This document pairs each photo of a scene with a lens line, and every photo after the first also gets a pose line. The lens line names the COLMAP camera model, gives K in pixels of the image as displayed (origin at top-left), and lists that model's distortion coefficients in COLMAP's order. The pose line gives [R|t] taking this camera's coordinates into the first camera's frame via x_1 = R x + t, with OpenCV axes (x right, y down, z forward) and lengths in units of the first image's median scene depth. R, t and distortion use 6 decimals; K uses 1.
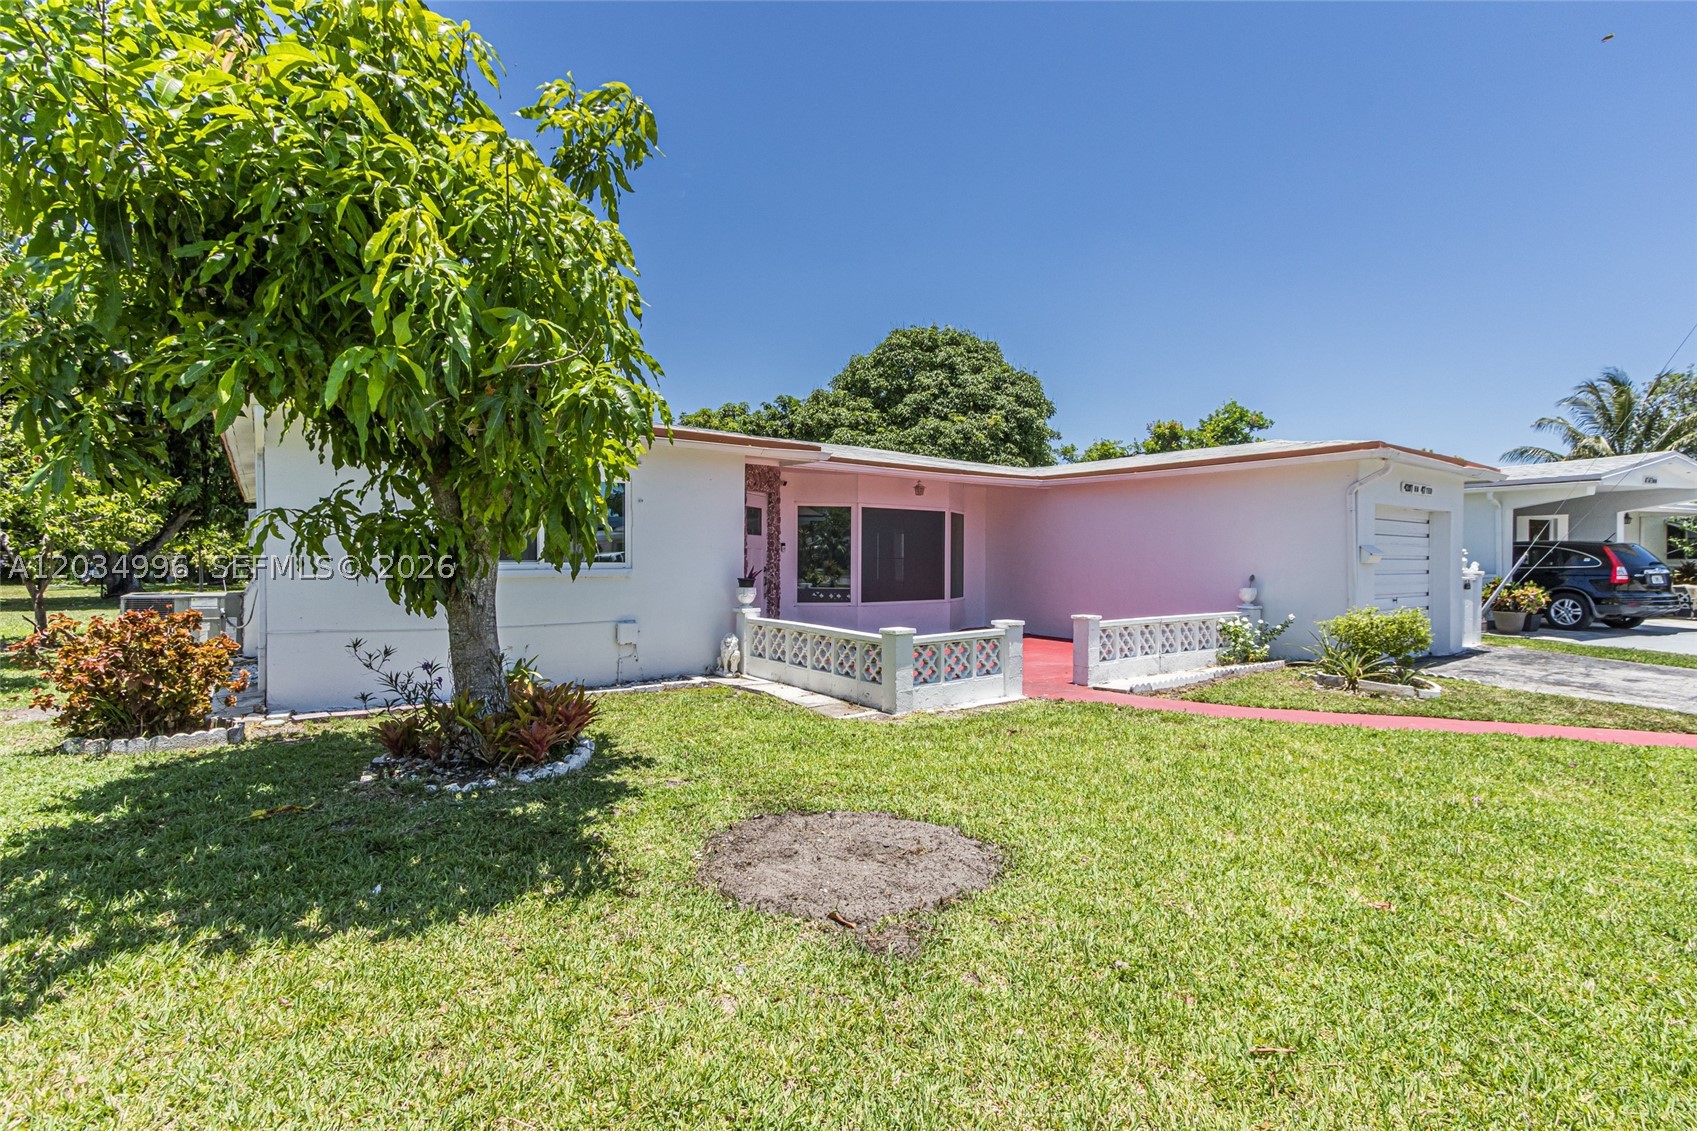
lens RADIAL K [[791.2, 0, 848.5], [0, 791.2, 565.5], [0, 0, 1]] dist [0.000823, 0.000133]
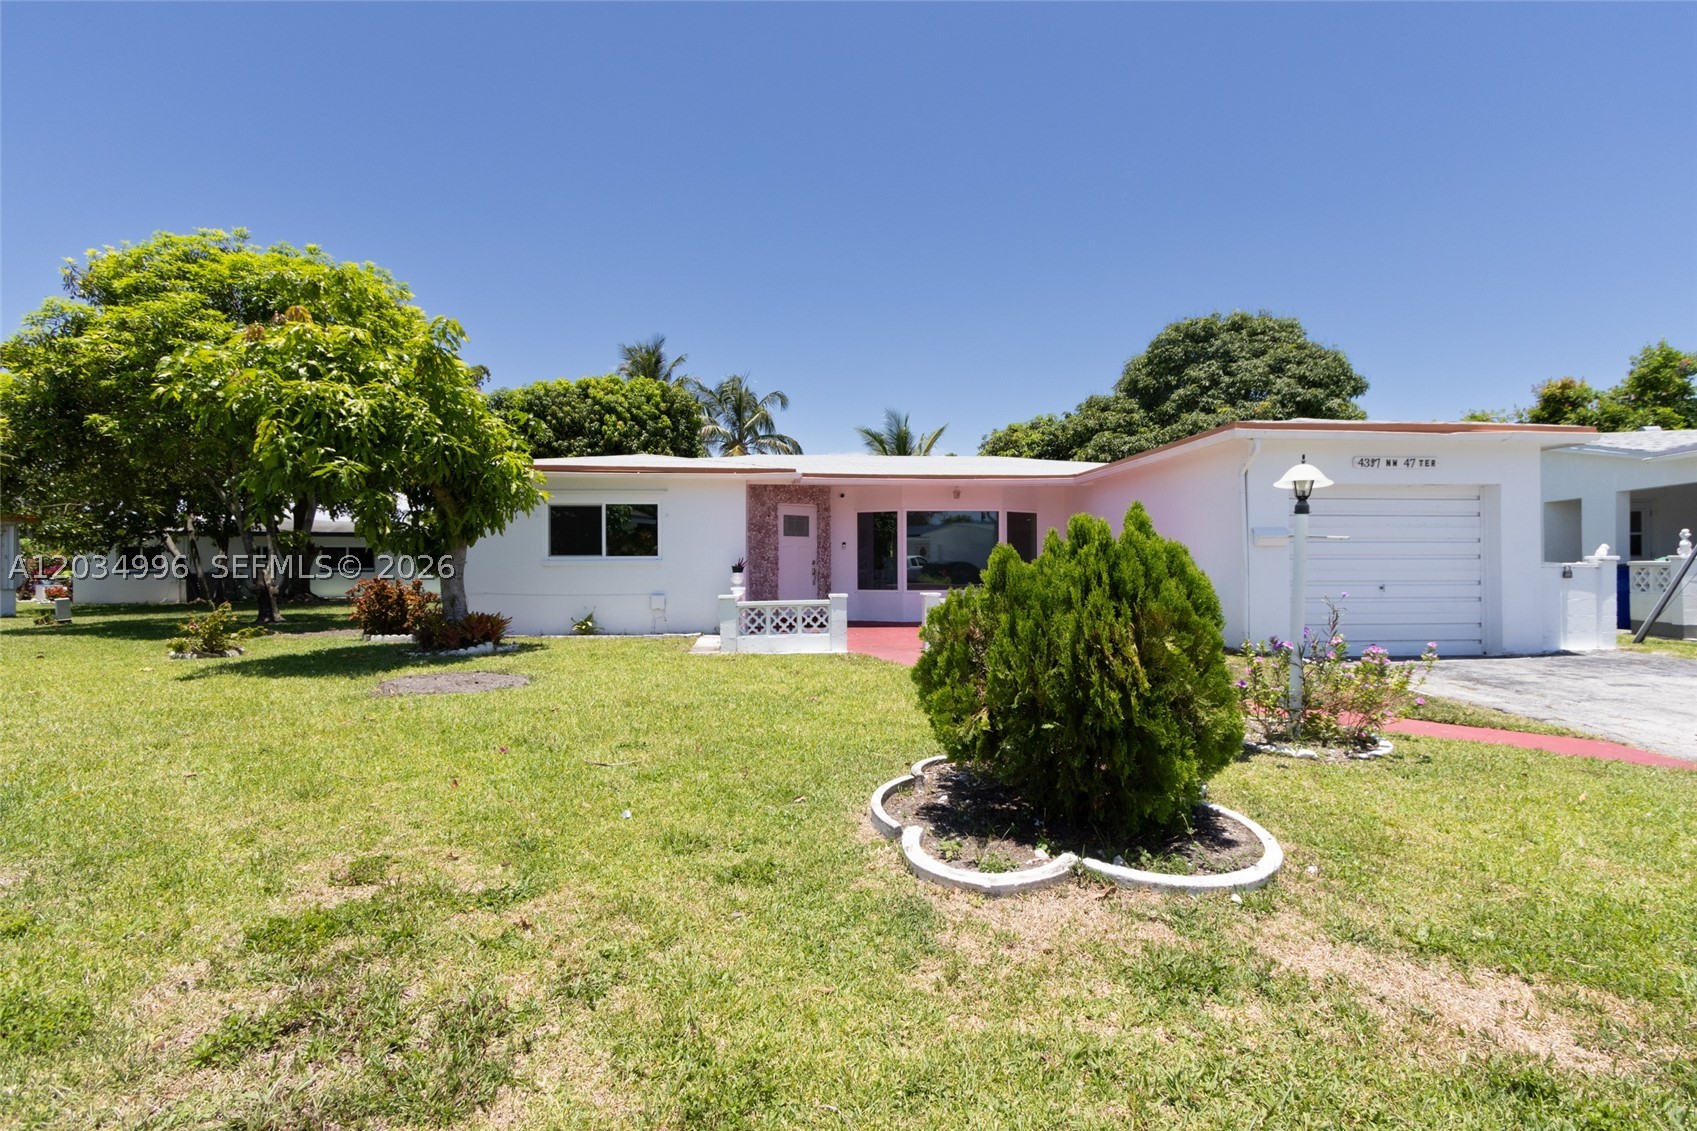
lens RADIAL K [[792.2, 0, 865.2], [0, 792.2, 570.6], [0, 0, 1]] dist [0.003589, 0.000045]
pose [[0.852294, -0.007895, -0.523003, 0.258390], [0.004578, 0.999960, -0.007634, 0.011346], [0.523043, 0.004112, 0.852297, -0.030133]]
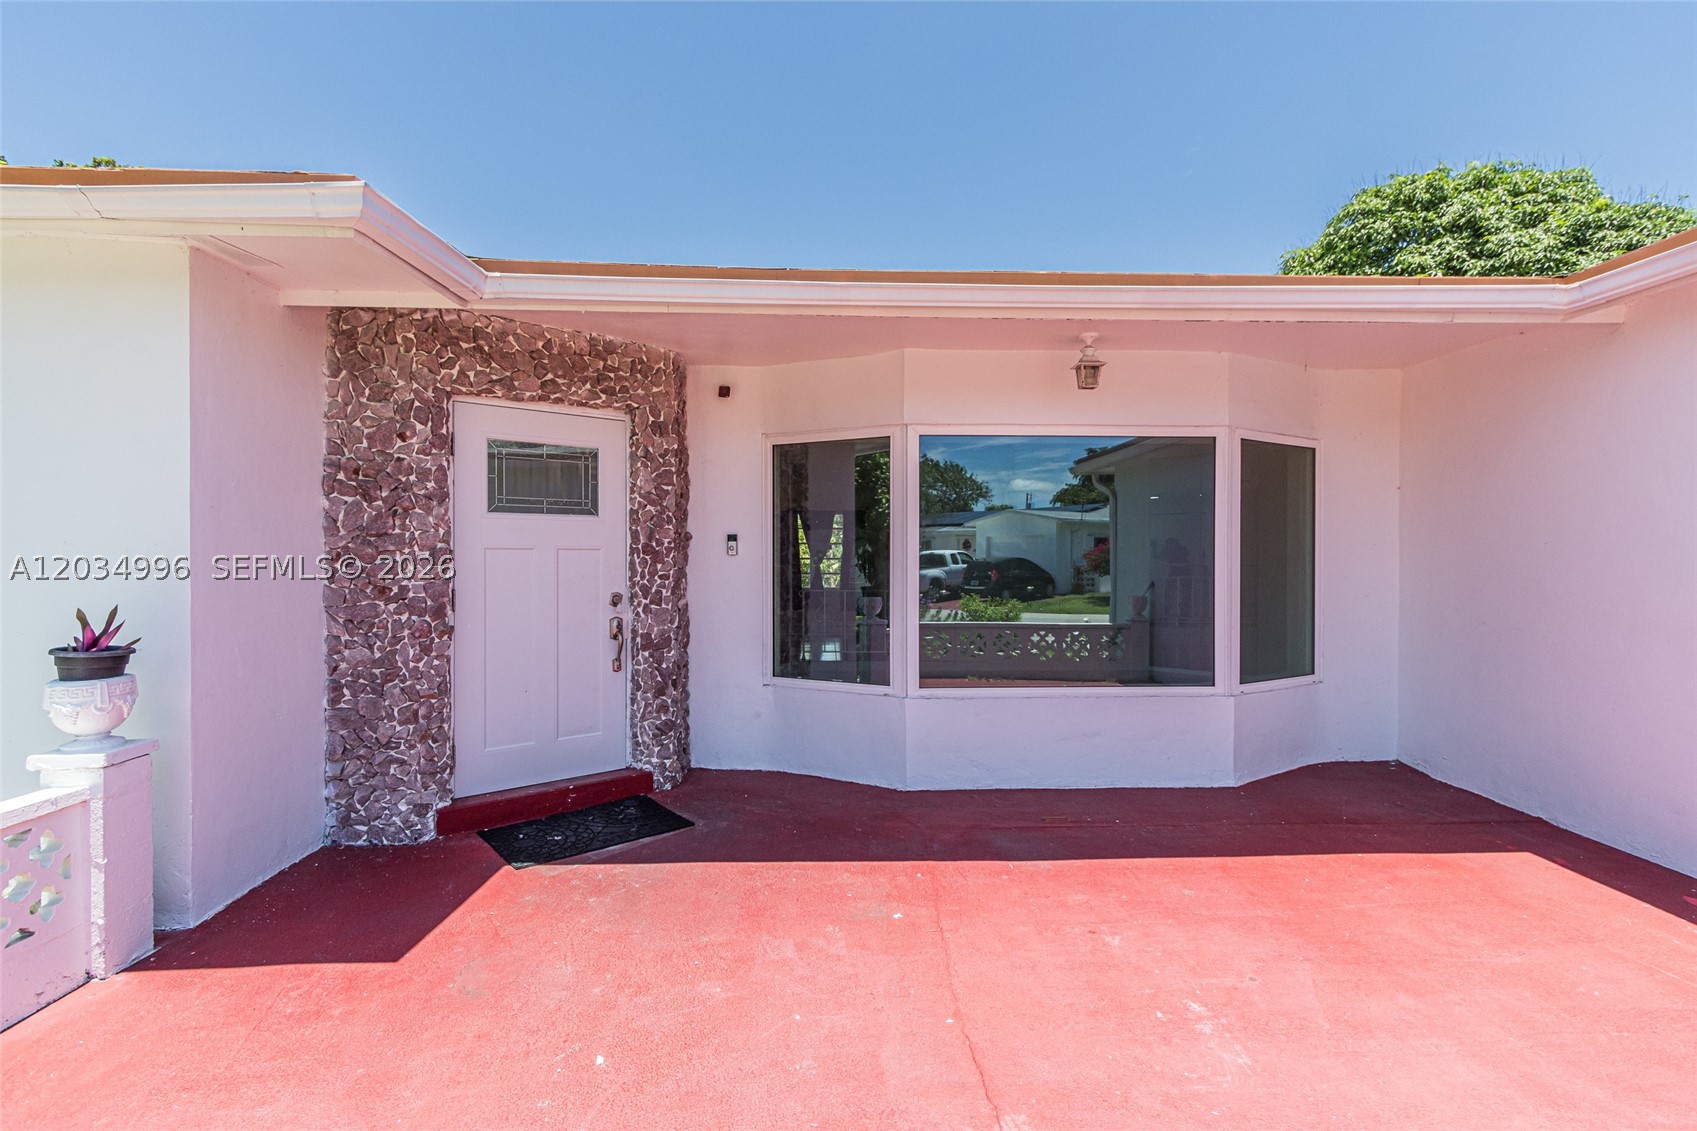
lens RADIAL K [[802.1, 0, 873.5], [0, 802.1, 566.1], [0, 0, 1]] dist [0.002410, 0.000768]
pose [[0.831400, -0.009325, -0.555597, 0.091646], [0.003588, 0.999928, -0.011413, -0.002885], [0.555663, 0.007495, 0.831374, 0.289086]]
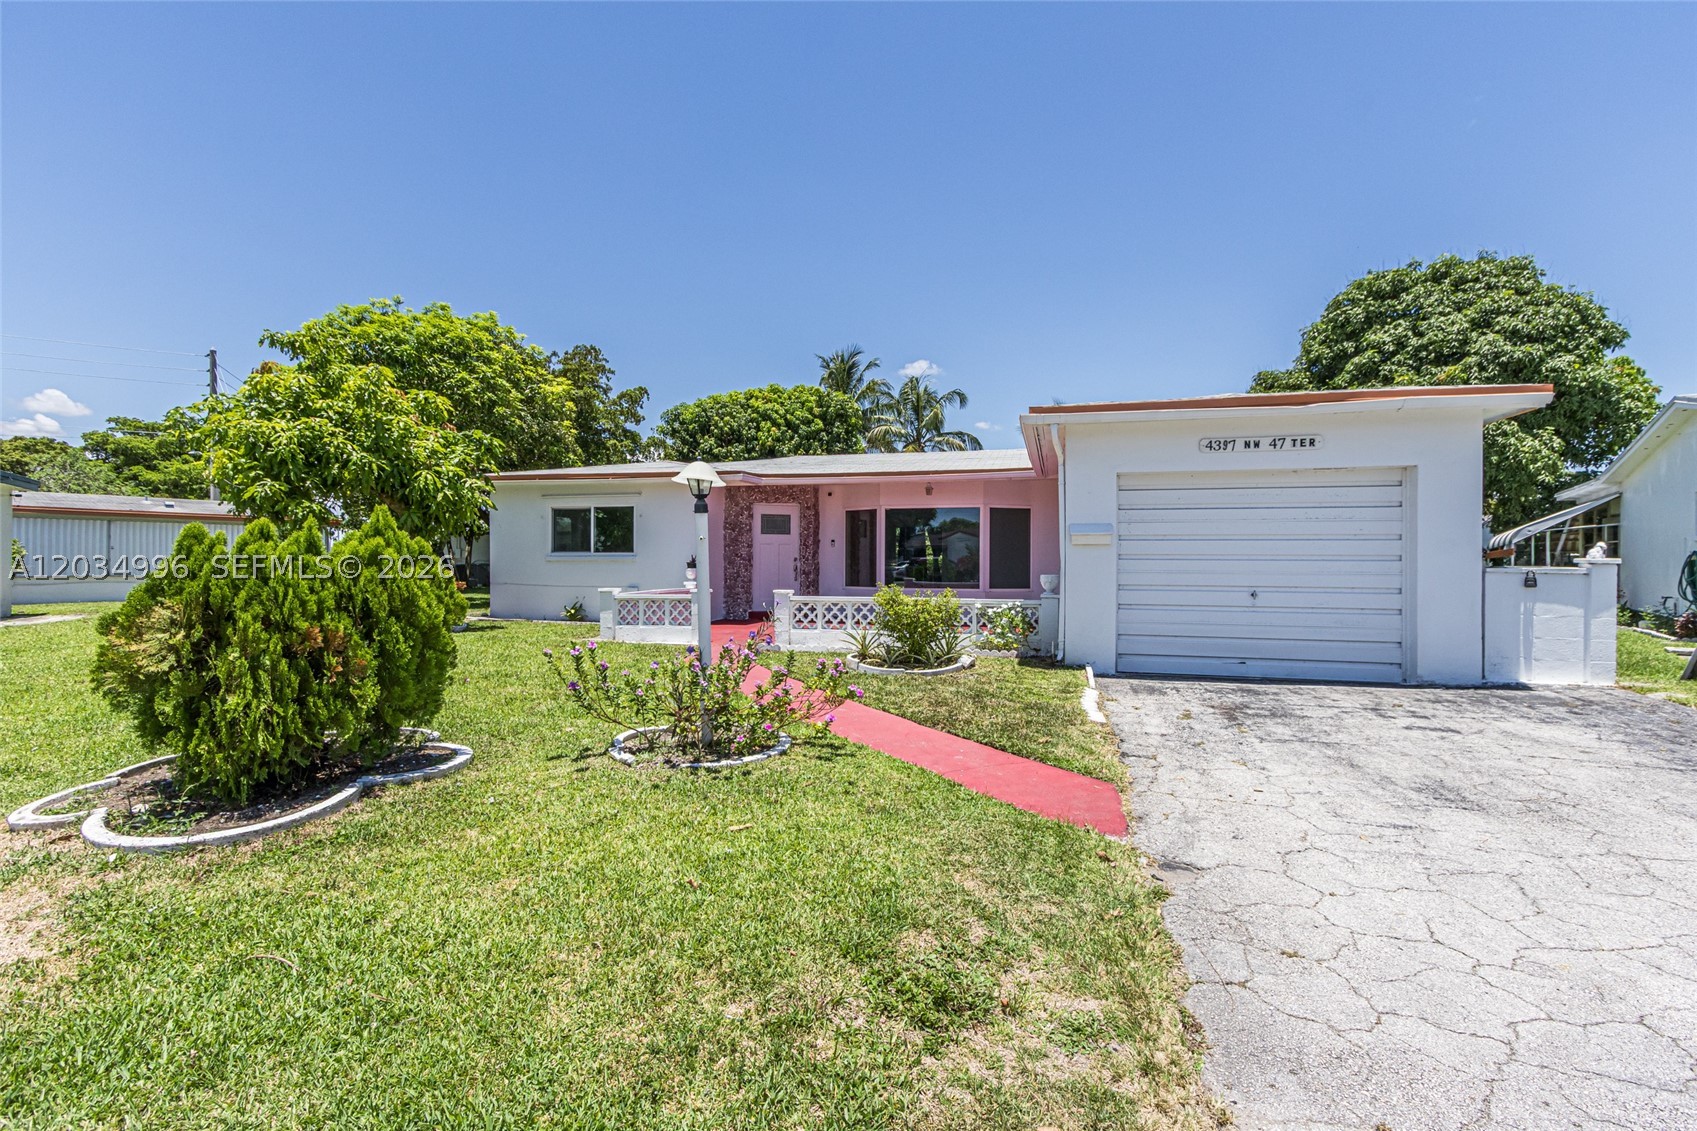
lens RADIAL K [[802.1, 0, 873.5], [0, 802.1, 566.1], [0, 0, 1]] dist [0.002410, 0.000768]
pose [[0.625327, -0.001586, -0.780361, 0.414630], [-0.009732, 0.999904, -0.009831, 0.011112], [0.780302, 0.013742, 0.625252, 0.096684]]
